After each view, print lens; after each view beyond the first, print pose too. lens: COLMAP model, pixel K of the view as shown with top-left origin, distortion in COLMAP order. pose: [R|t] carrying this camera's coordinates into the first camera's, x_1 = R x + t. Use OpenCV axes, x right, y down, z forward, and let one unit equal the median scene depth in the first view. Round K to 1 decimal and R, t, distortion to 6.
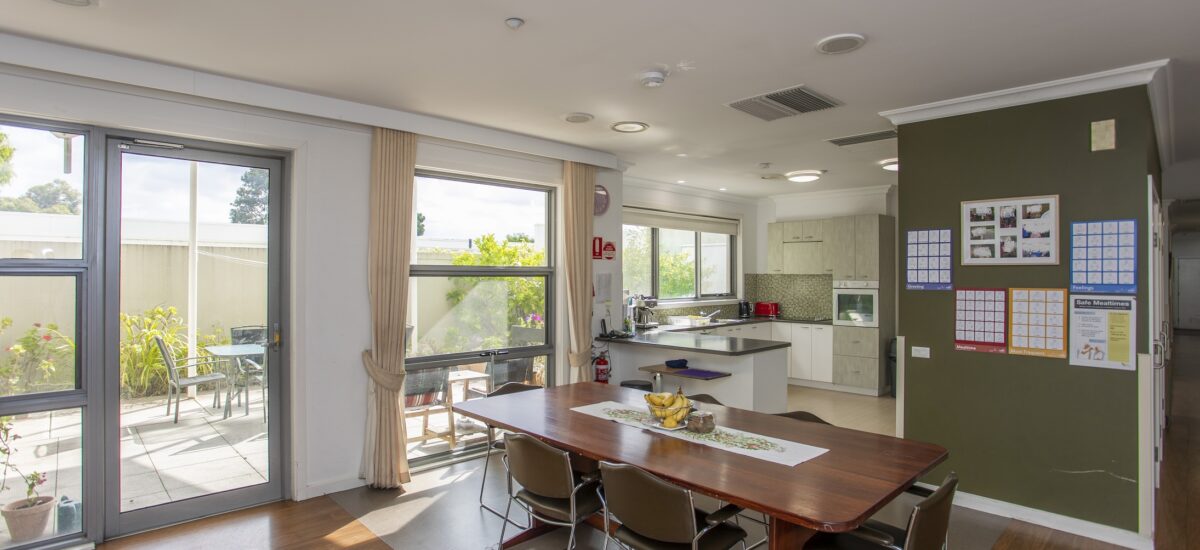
lens RADIAL K [[588.2, 0, 600.0], [0, 588.2, 275.0], [0, 0, 1]] dist [-0.030031, 0.000350]
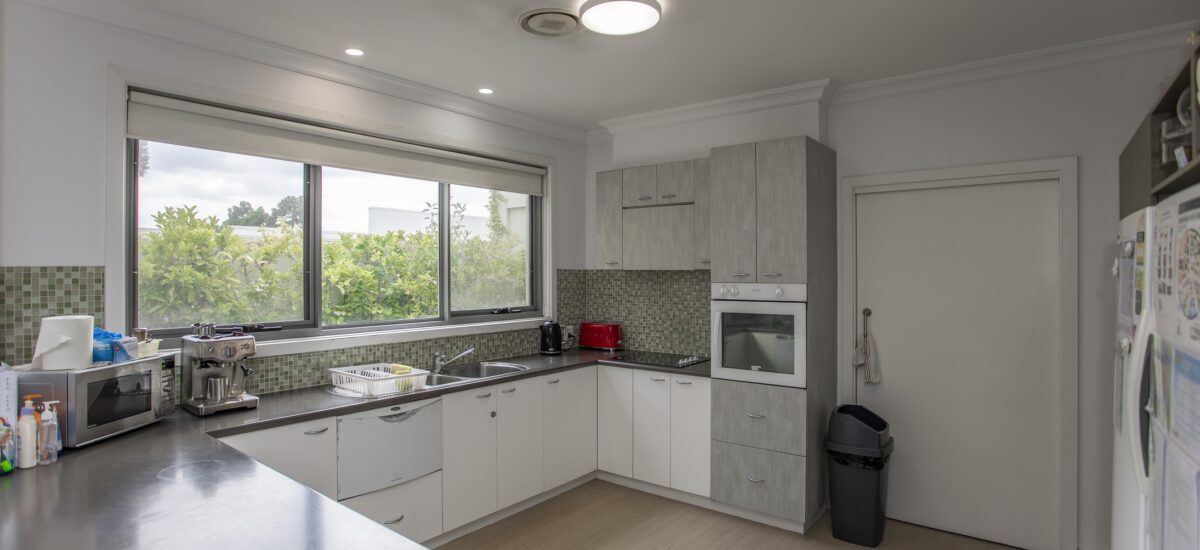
lens RADIAL K [[595.1, 0, 582.4], [0, 595.1, 272.2], [0, 0, 1]] dist [-0.047618, 0.000054]
pose [[0.994151, -0.002395, 0.107972, 0.213775], [0.002361, 0.999997, 0.000446, 0.000047], [-0.107972, -0.000188, 0.994154, 0.471688]]
